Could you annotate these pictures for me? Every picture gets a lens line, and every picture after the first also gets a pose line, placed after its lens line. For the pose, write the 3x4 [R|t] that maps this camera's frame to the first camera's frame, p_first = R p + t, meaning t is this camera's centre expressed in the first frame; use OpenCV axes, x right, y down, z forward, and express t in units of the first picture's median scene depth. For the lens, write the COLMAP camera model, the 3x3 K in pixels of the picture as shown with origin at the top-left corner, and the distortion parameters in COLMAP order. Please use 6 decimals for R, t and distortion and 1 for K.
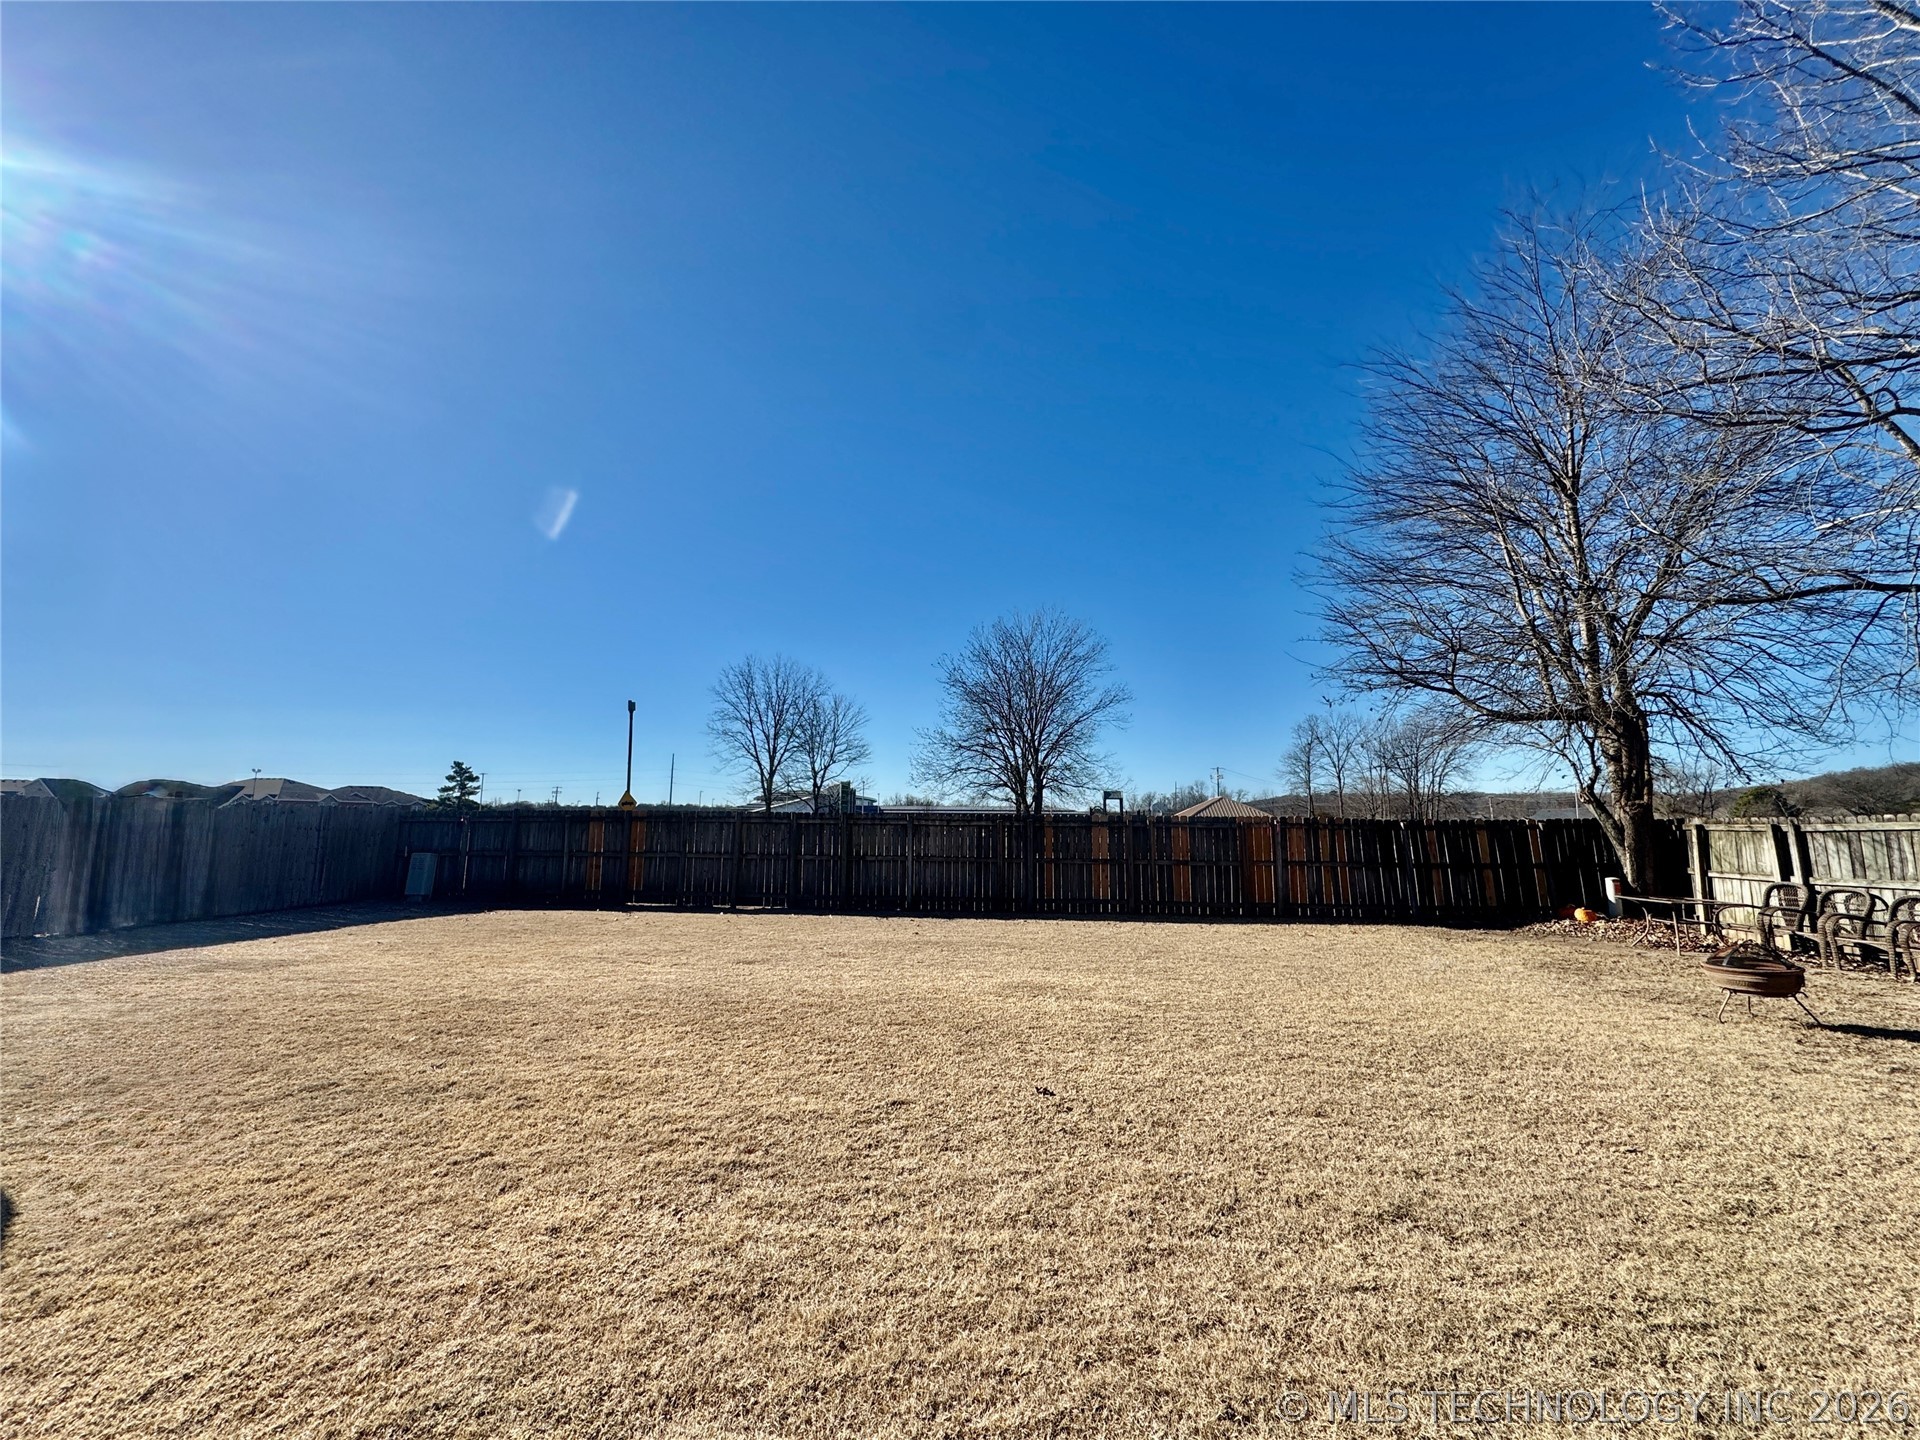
lens RADIAL K [[761.9, 0, 961.2], [0, 761.9, 718.1], [0, 0, 1]] dist [-0.003442, 0.000035]
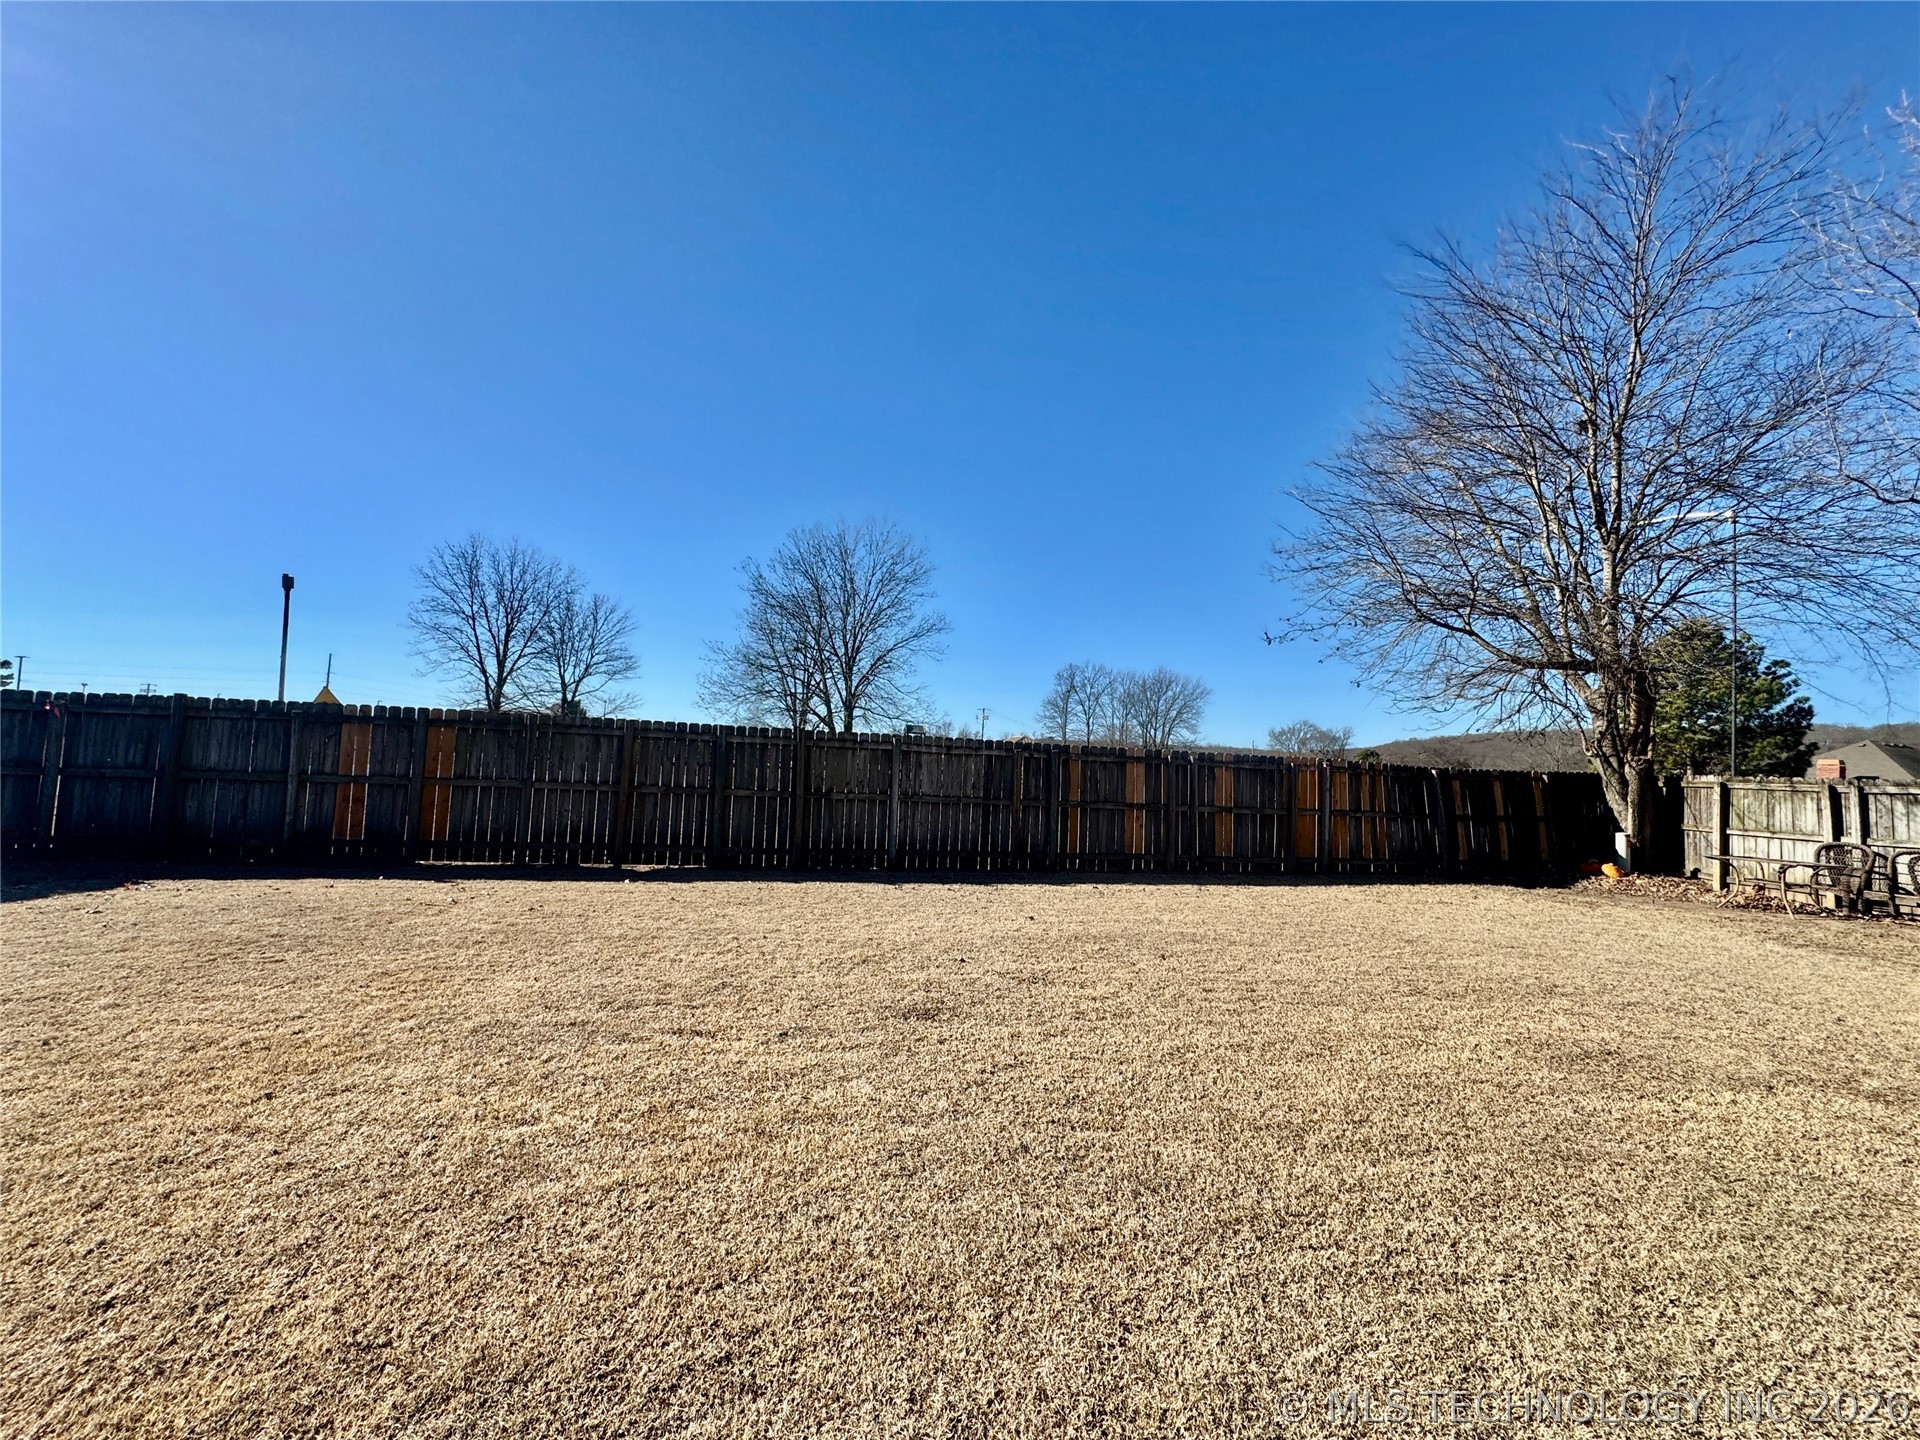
lens RADIAL K [[761.9, 0, 961.2], [0, 761.9, 718.1], [0, 0, 1]] dist [-0.003442, 0.000035]
pose [[0.941980, 0.054463, 0.331222, -0.246163], [-0.082431, 0.994066, 0.070976, 0.054289], [-0.325391, -0.094161, 0.940880, 0.315270]]
